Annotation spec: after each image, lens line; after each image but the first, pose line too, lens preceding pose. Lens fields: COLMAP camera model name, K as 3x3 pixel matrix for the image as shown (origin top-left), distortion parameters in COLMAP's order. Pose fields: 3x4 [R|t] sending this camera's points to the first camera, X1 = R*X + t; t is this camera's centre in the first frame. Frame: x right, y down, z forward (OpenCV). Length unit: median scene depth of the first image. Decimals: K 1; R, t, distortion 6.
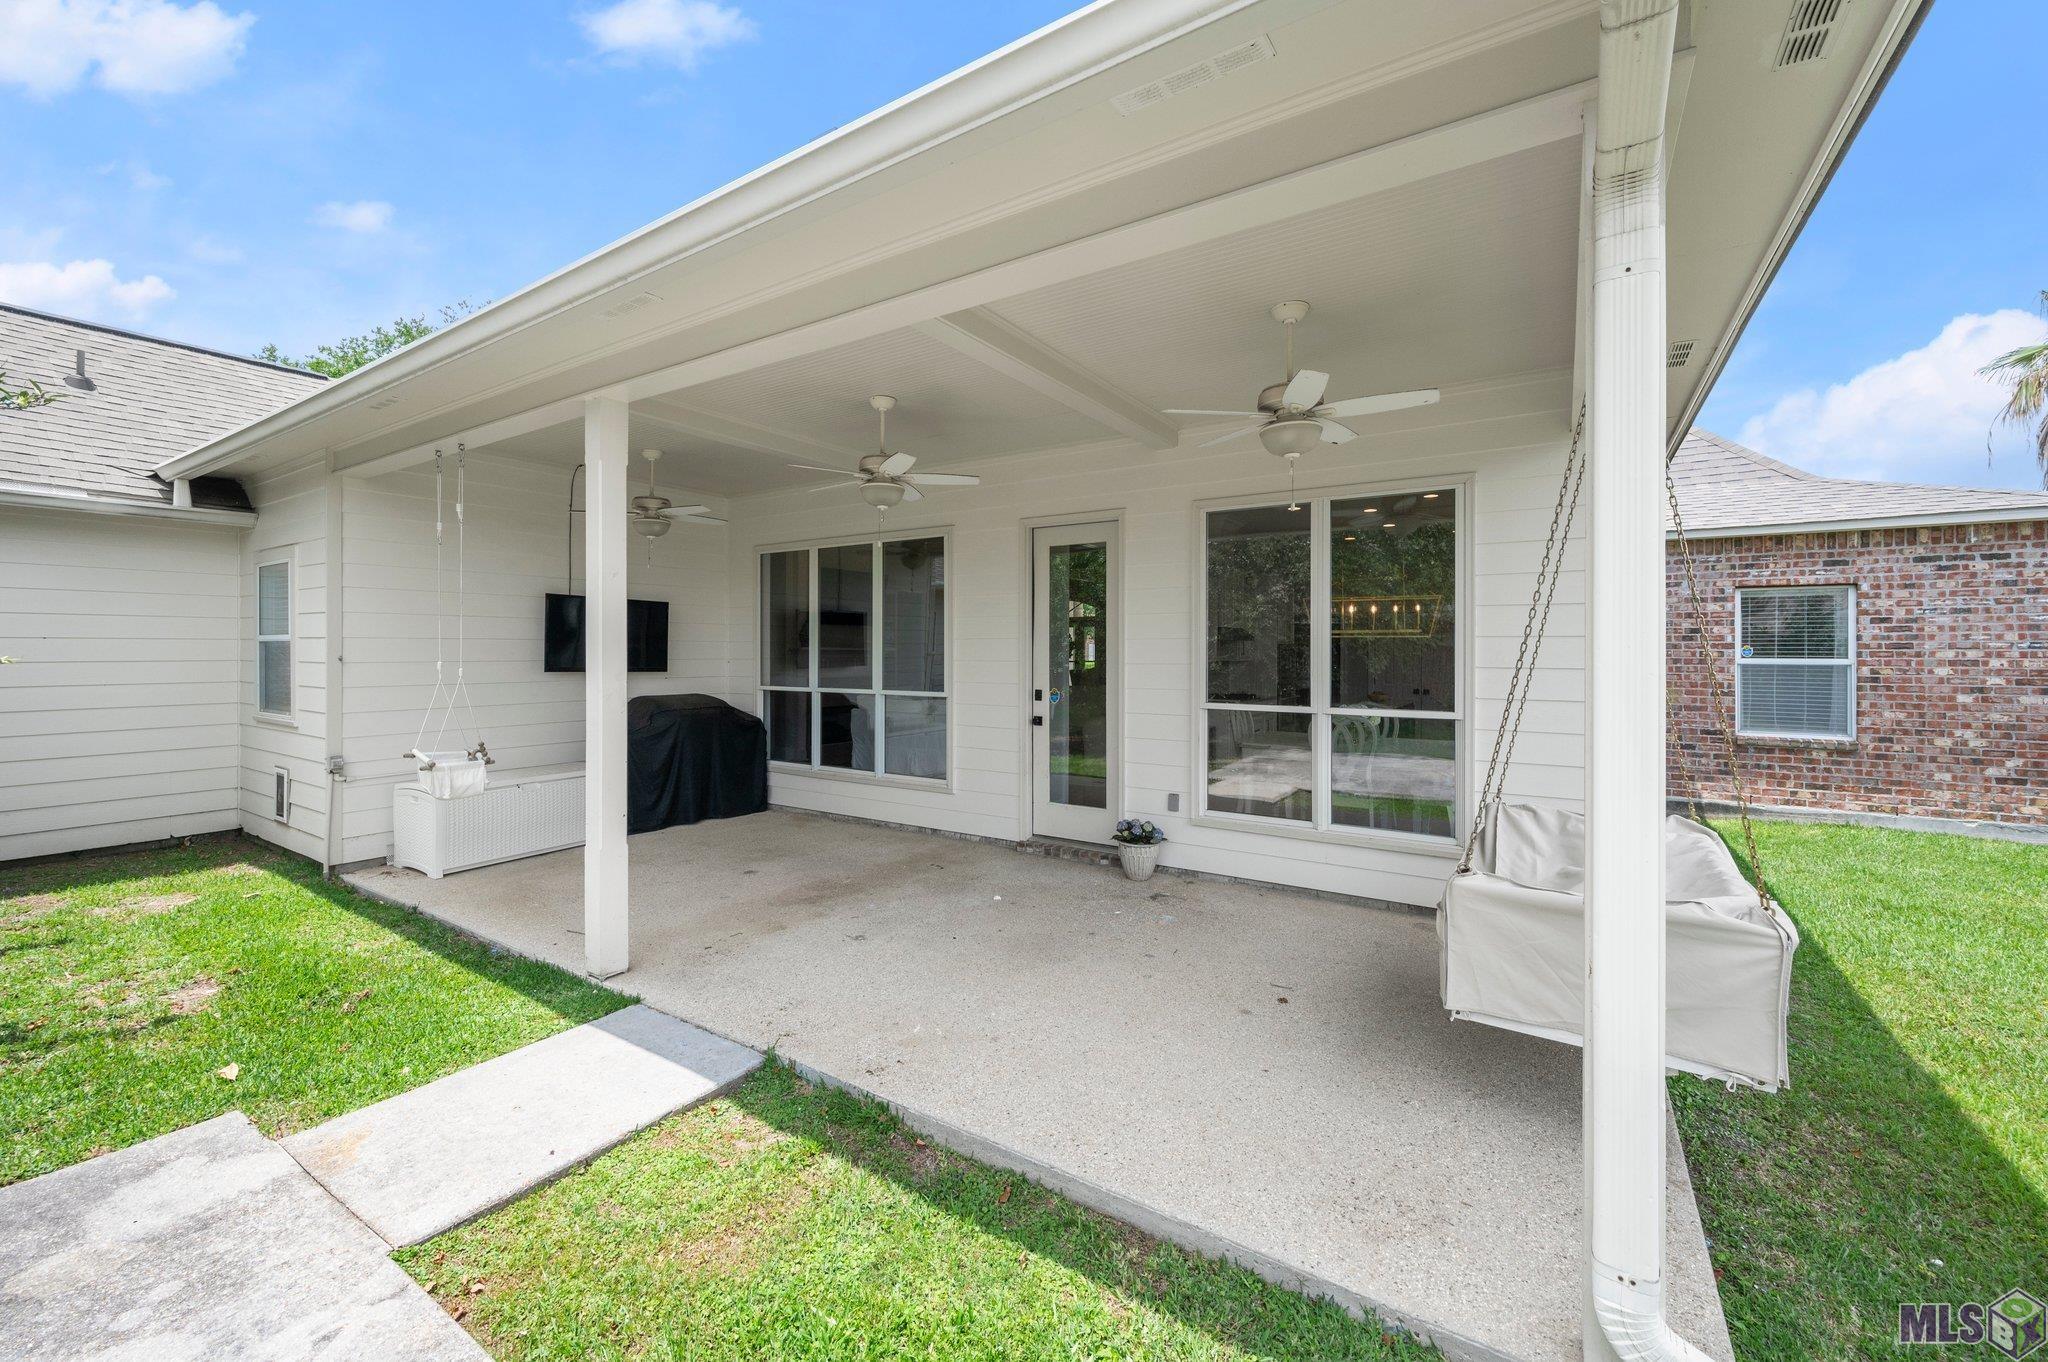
lens RADIAL K [[807.9, 0, 1036.6], [0, 807.9, 650.5], [0, 0, 1]] dist [-0.000527, -0.000242]
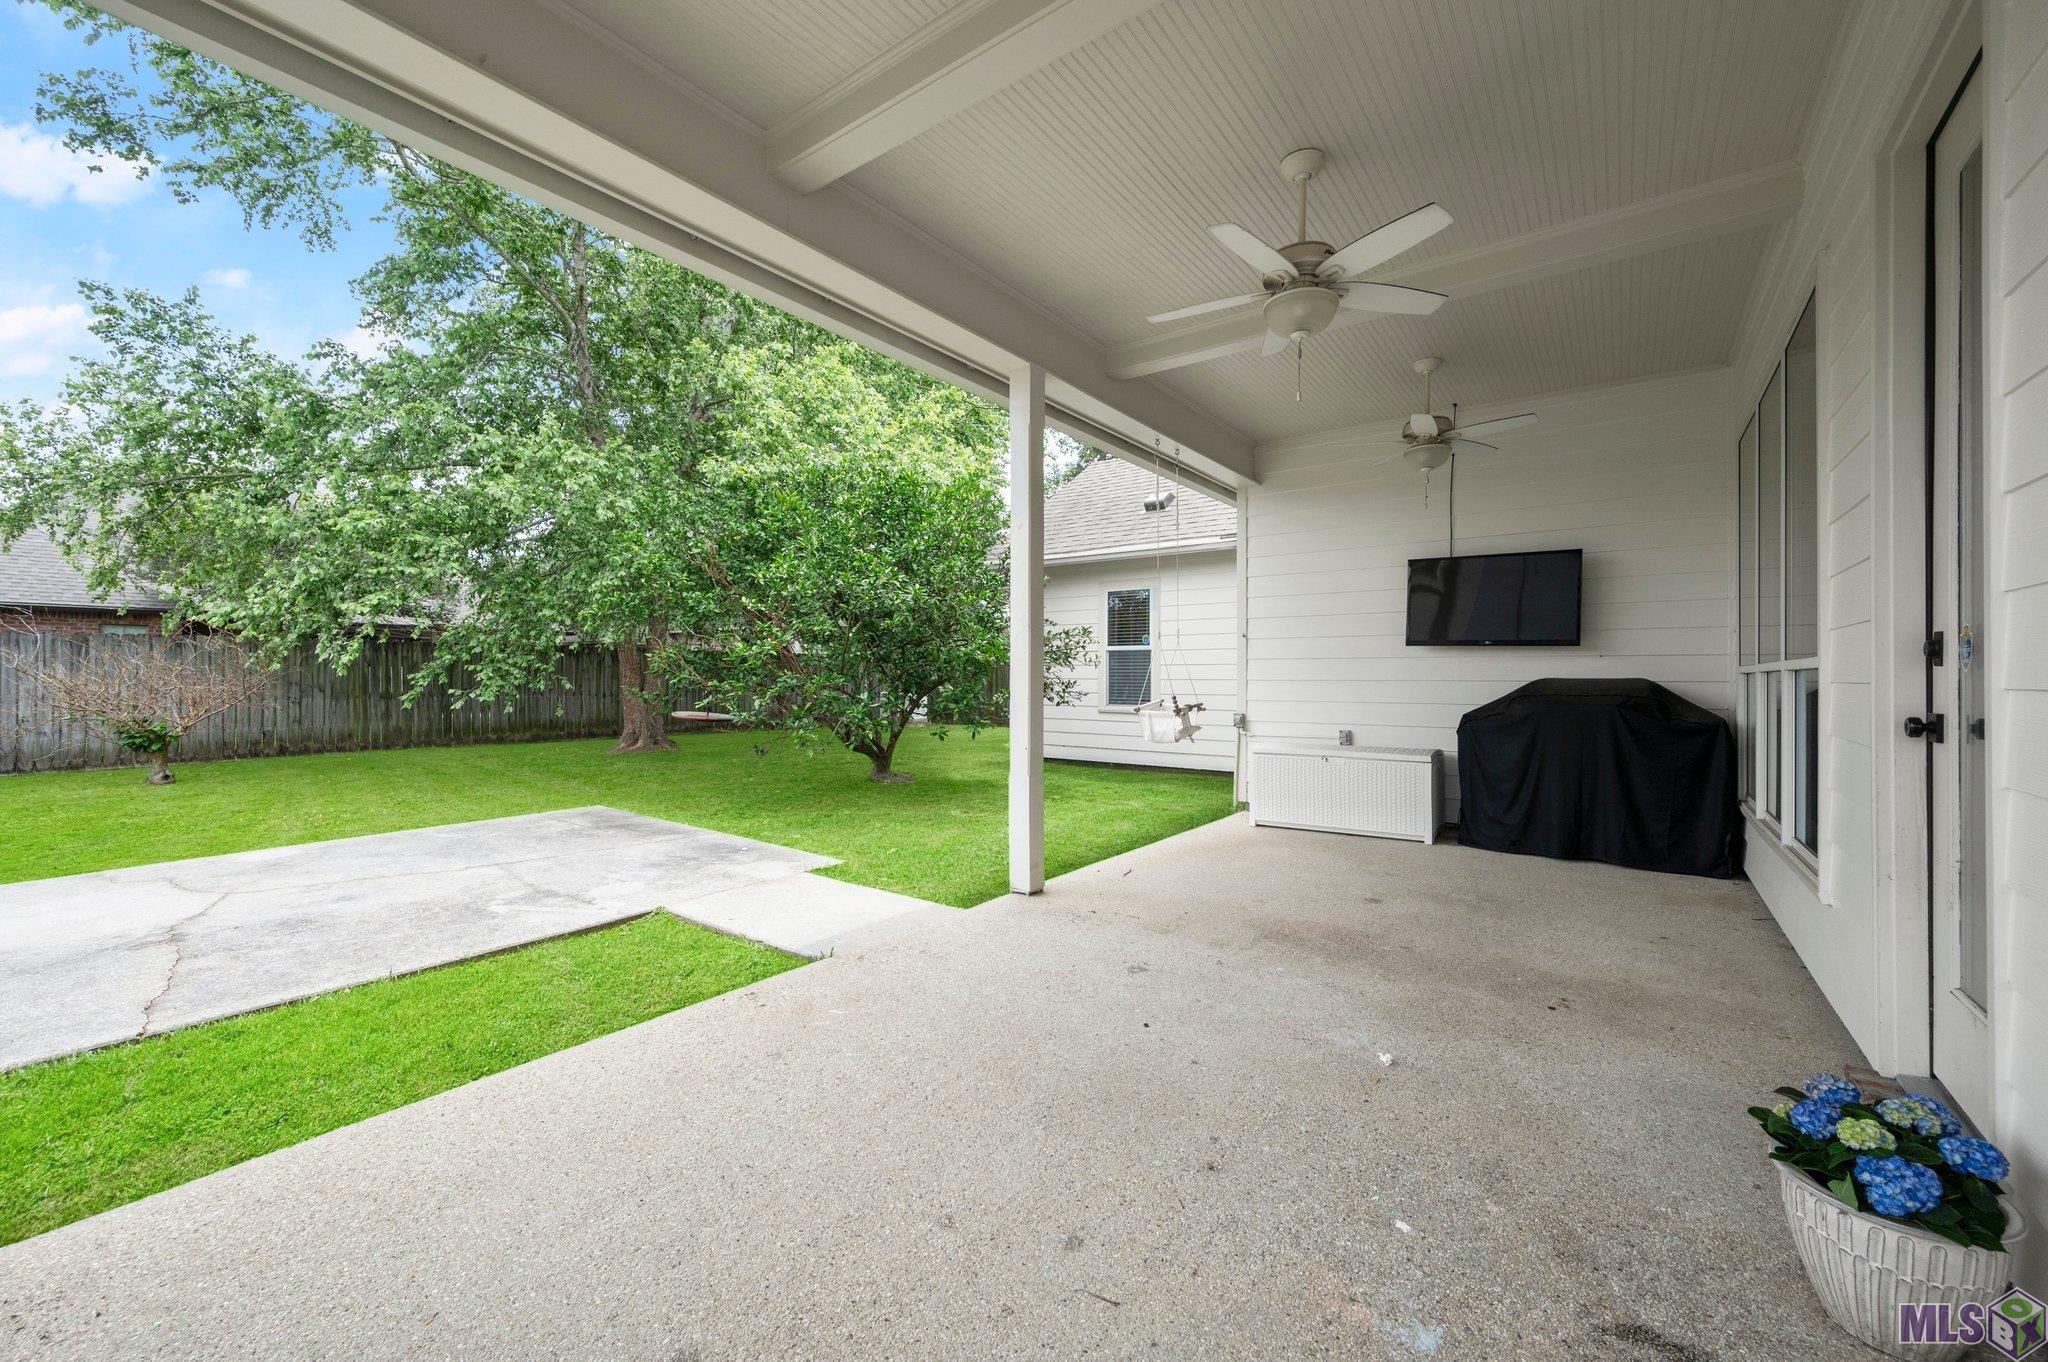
lens RADIAL K [[807.9, 0, 1023.1], [0, 807.9, 677.8], [0, 0, 1]] dist [-0.000527, -0.000242]
pose [[-0.056085, -0.002550, -0.998423, 0.311189], [-0.003861, 0.999990, -0.002338, 0.062681], [0.998419, 0.003724, -0.056094, 0.586140]]
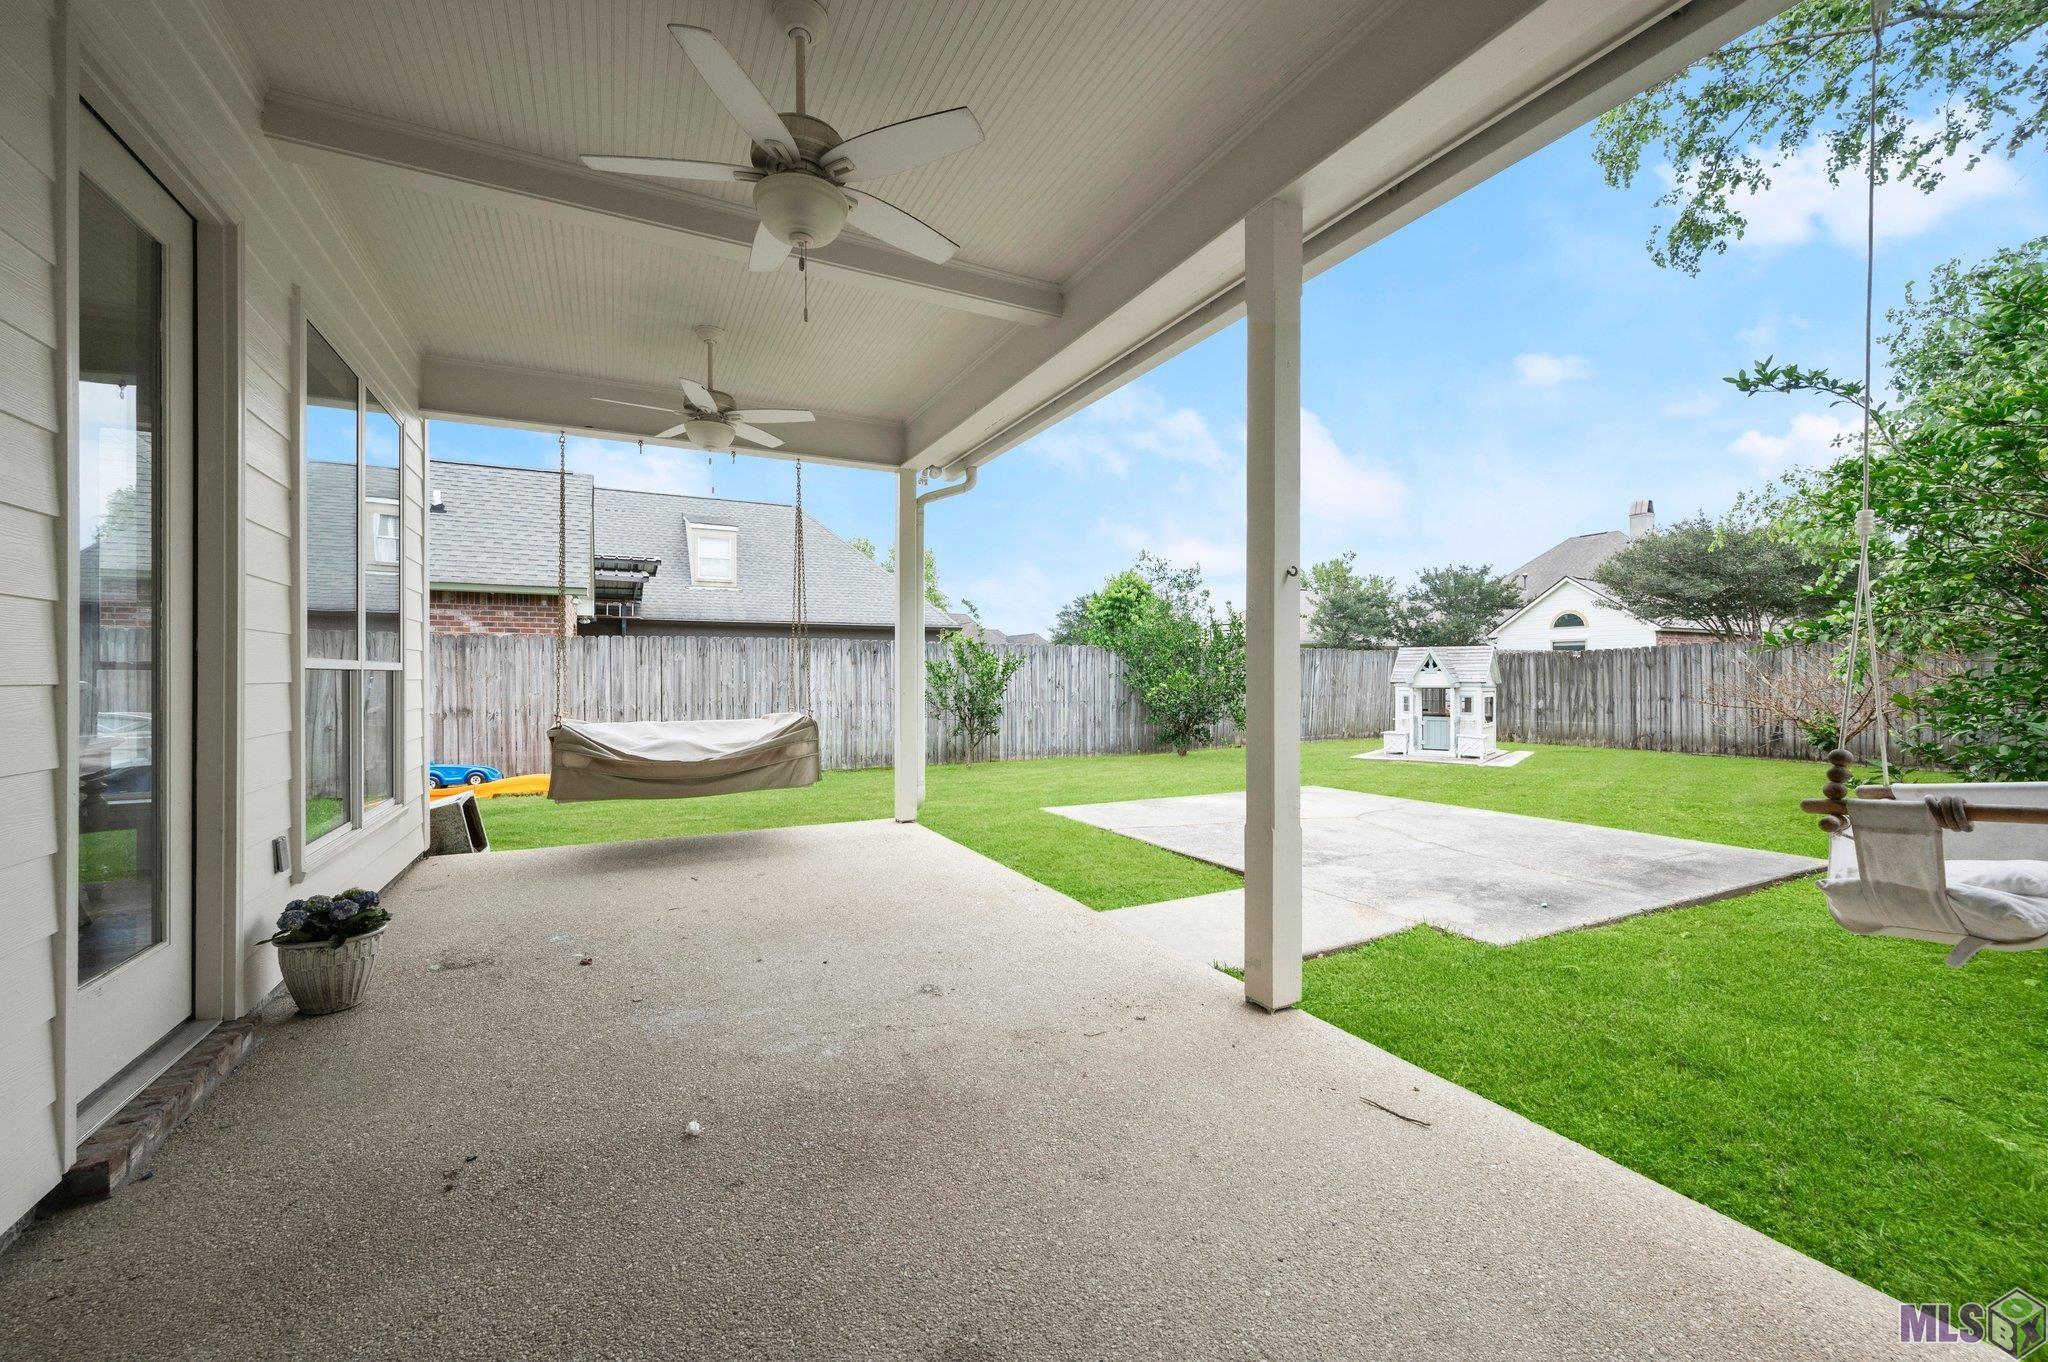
lens RADIAL K [[807.9, 0, 1014.2], [0, 807.9, 683.7], [0, 0, 1]] dist [-0.000527, -0.000242]
pose [[-0.855924, 0.000348, 0.517101, -0.388823], [0.000911, 0.999999, 0.000834, 0.064921], [-0.517100, 0.001185, -0.855924, 0.956583]]
